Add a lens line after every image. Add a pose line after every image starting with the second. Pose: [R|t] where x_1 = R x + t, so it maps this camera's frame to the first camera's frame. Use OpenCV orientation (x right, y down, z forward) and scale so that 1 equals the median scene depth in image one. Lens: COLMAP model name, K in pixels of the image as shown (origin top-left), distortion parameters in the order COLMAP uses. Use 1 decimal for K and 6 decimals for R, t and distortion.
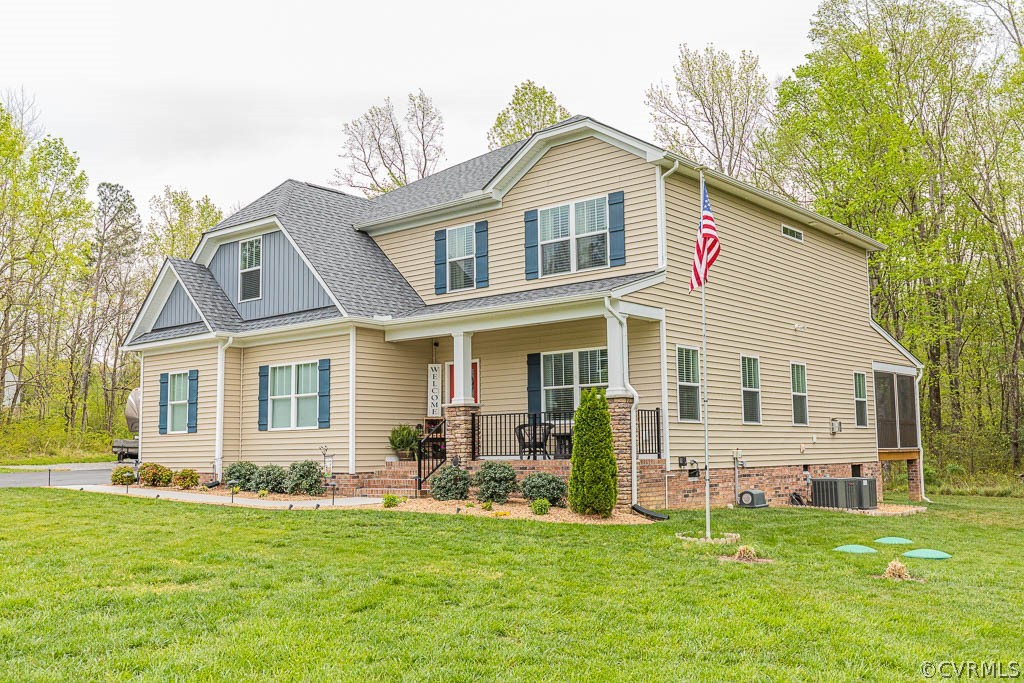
lens RADIAL K [[993.8, 0, 513.3], [0, 993.8, 344.8], [0, 0, 1]] dist [0.004877, 0.000000]
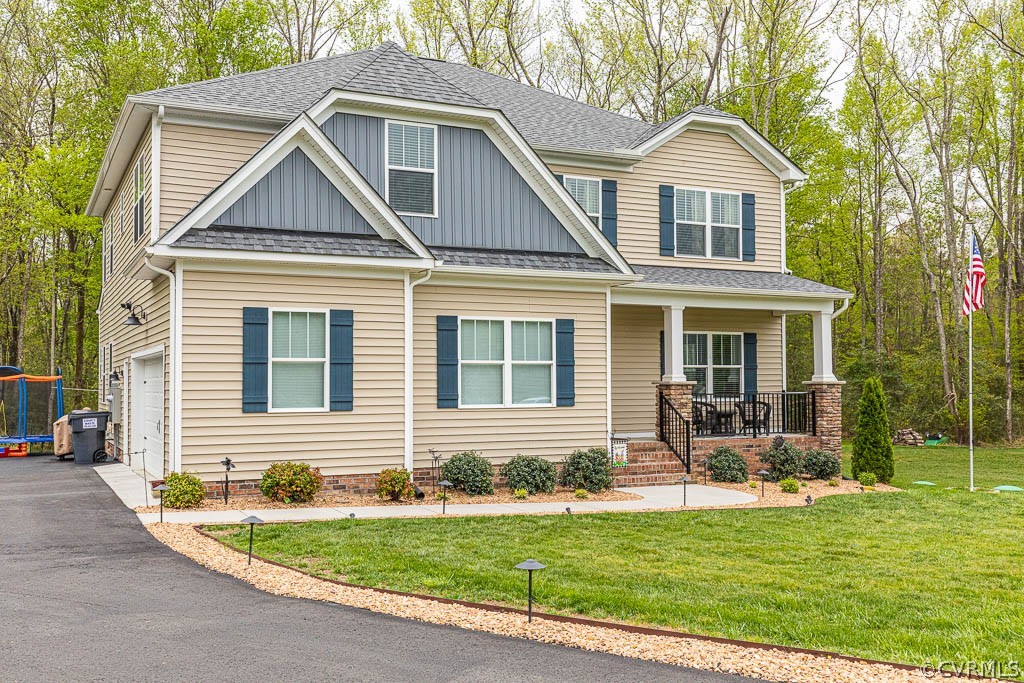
lens RADIAL K [[993.8, 0, 511.4], [0, 993.8, 352.5], [0, 0, 1]] dist [0.004877, 0.000000]
pose [[0.404955, 0.041477, 0.913395, -0.931588], [-0.099600, 0.995027, -0.001025, 0.046082], [-0.908896, -0.090559, 0.407072, 0.715720]]
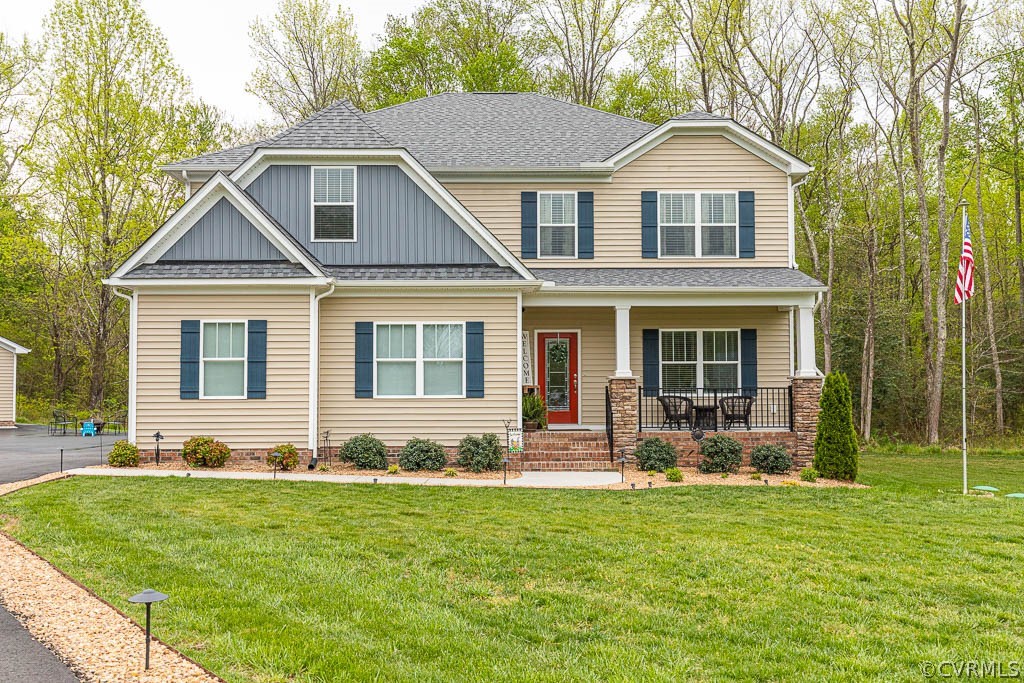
lens RADIAL K [[993.8, 0, 515.5], [0, 993.8, 344.4], [0, 0, 1]] dist [0.004877, 0.000000]
pose [[0.752816, 0.041933, 0.656894, -0.759332], [-0.077808, 0.996641, 0.025548, 0.009066], [-0.653616, -0.070345, 0.753550, 0.291042]]
